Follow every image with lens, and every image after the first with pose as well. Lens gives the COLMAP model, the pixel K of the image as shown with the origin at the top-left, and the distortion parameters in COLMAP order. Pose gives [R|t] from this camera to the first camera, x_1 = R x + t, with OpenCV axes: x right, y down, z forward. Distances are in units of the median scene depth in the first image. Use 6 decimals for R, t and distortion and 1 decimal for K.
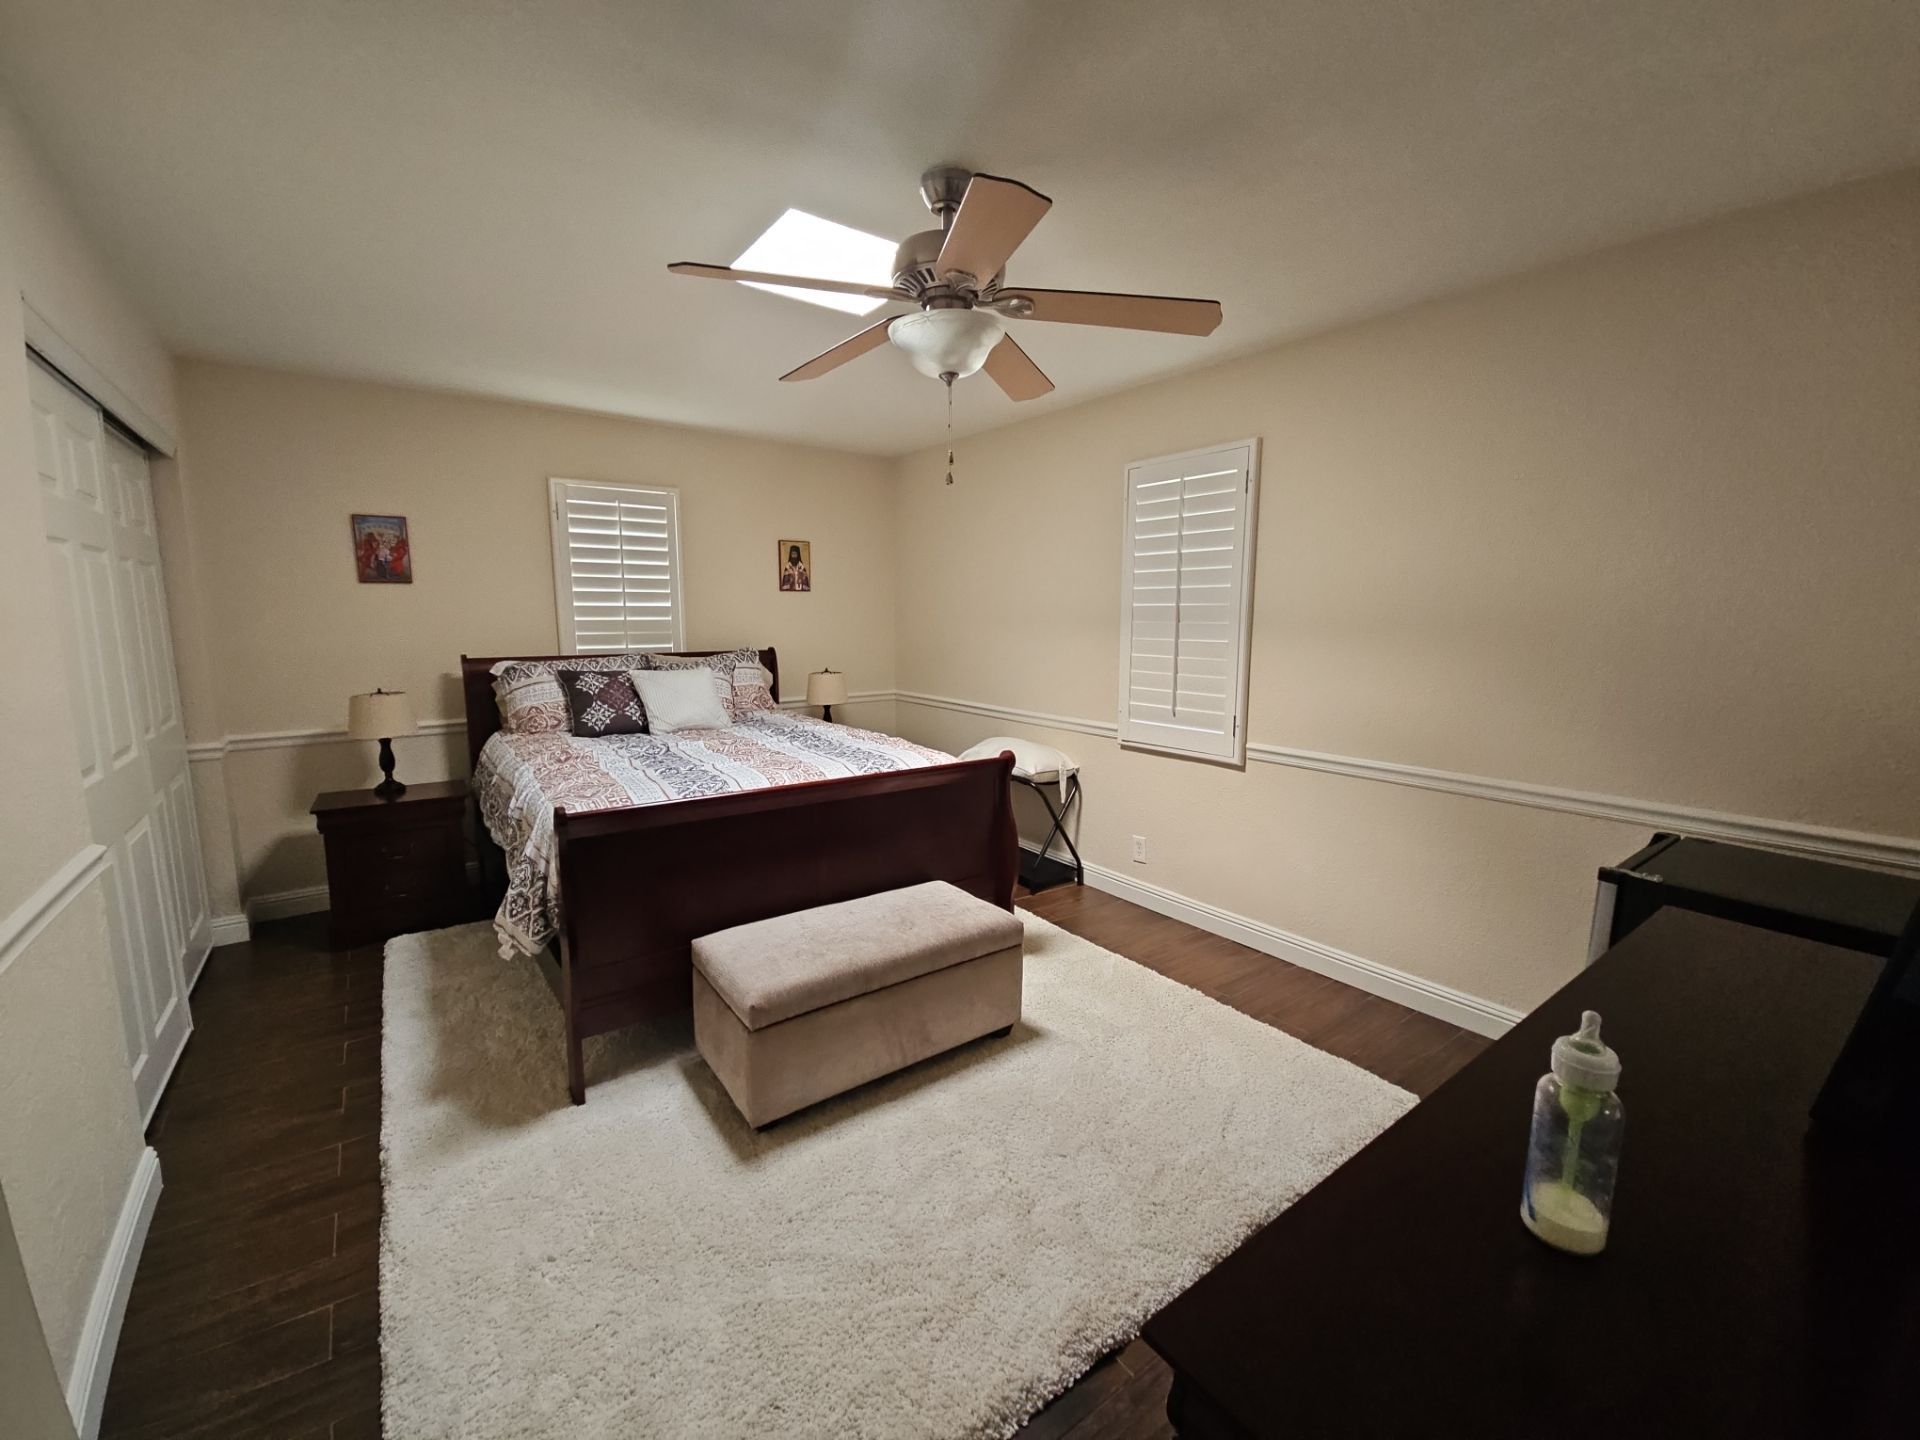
lens RADIAL K [[798.8, 0, 953.0], [0, 798.8, 717.2], [0, 0, 1]] dist [0.036013, -0.020900]
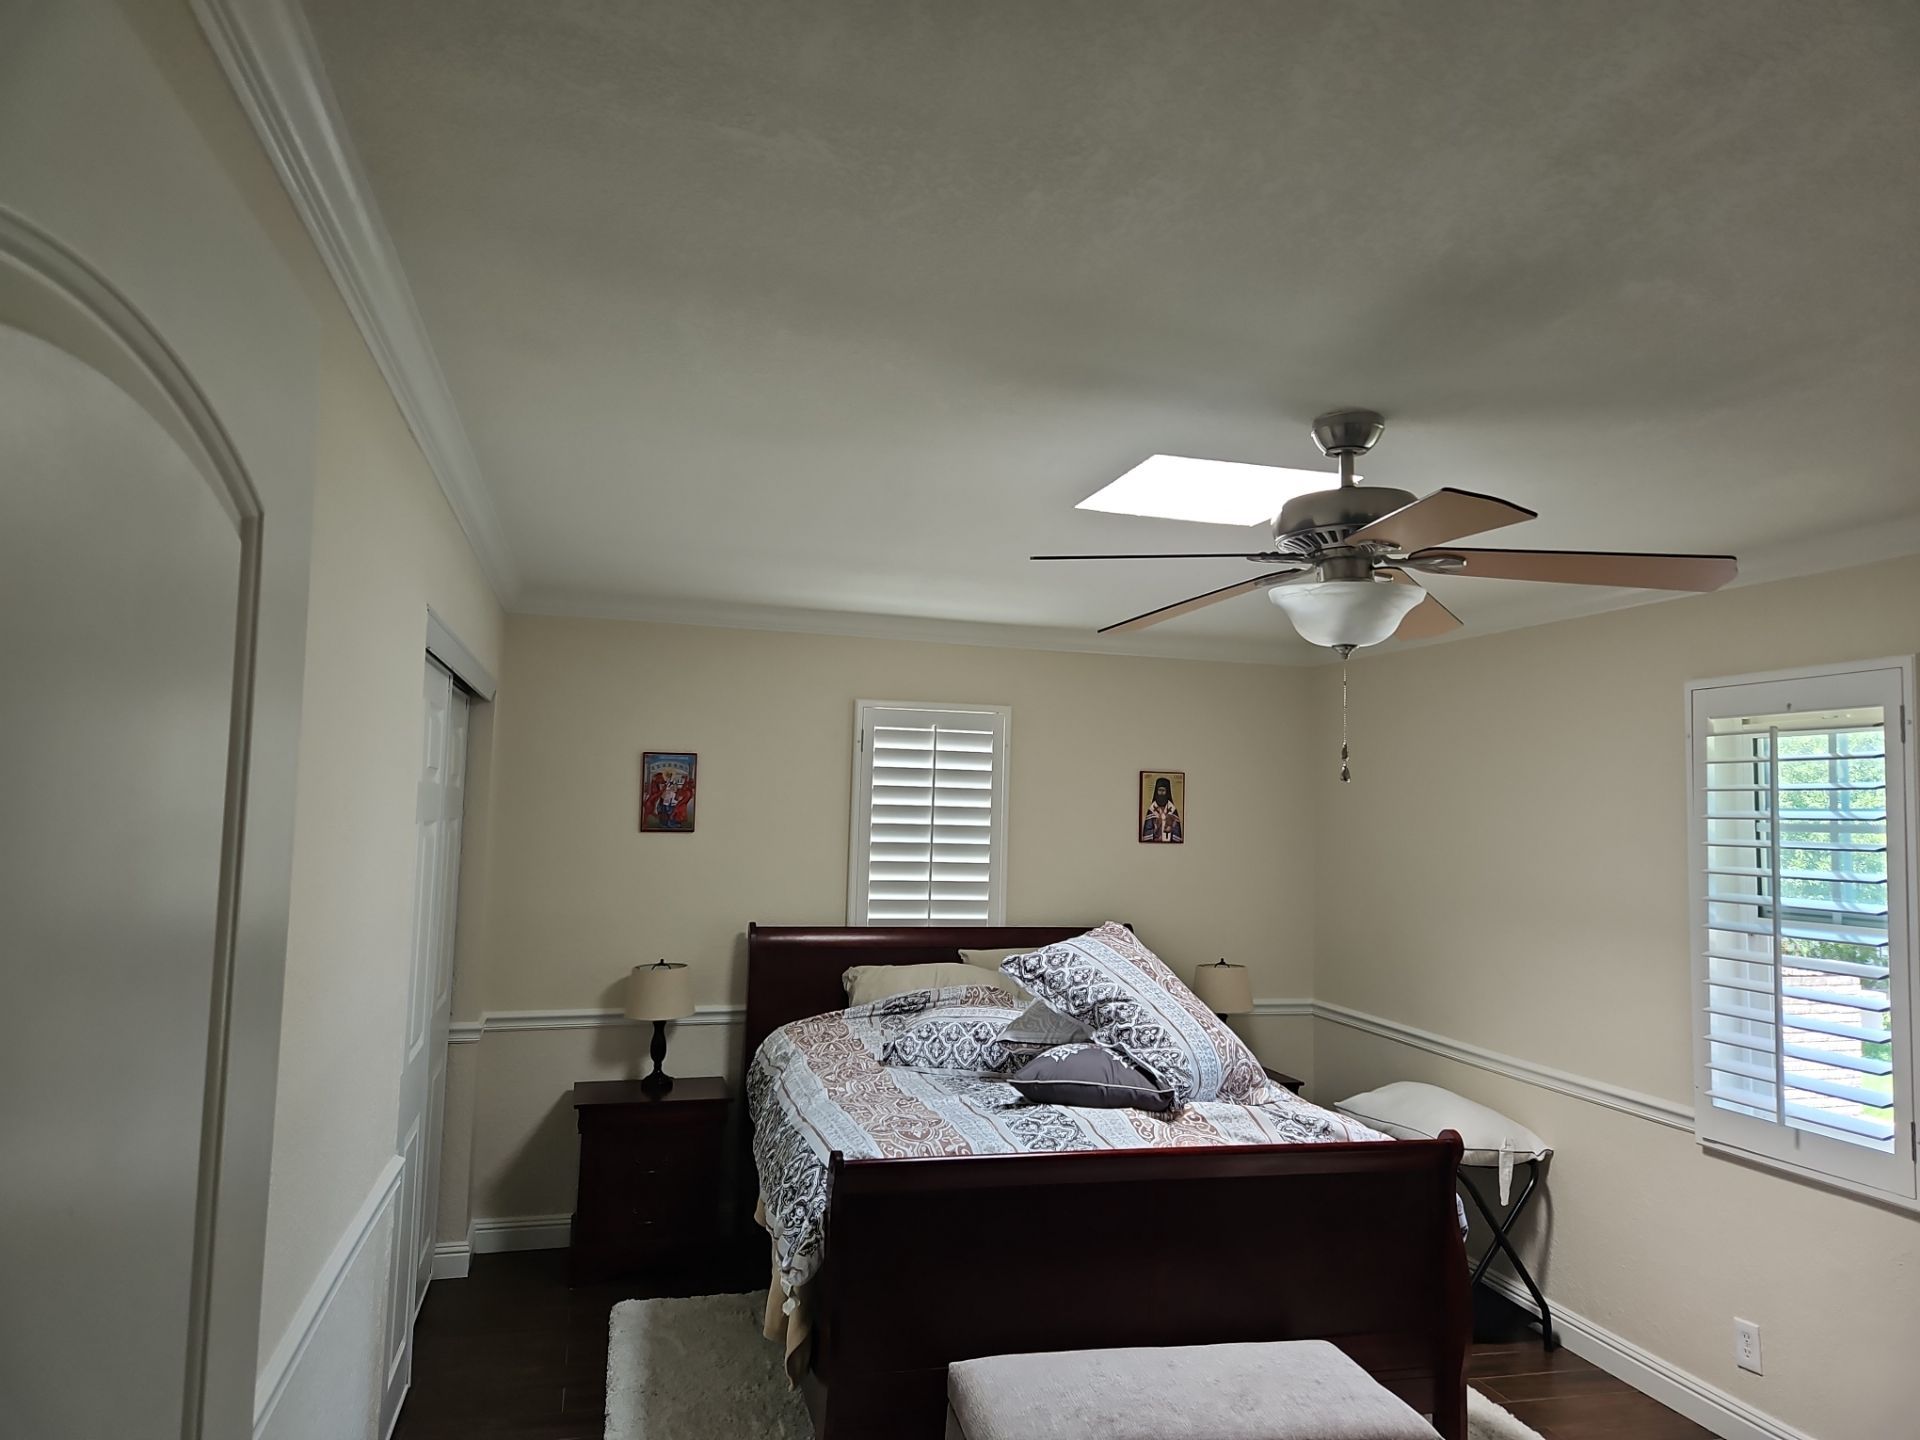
lens RADIAL K [[1289.7, 0, 959.9], [0, 1289.7, 723.1], [0, 0, 1]] dist [0.082710, -0.069254]
pose [[0.936167, 0.001911, -0.351549, 0.043544], [-0.076306, 0.977250, -0.197890, -0.036846], [0.343174, 0.212083, 0.915015, -0.131616]]
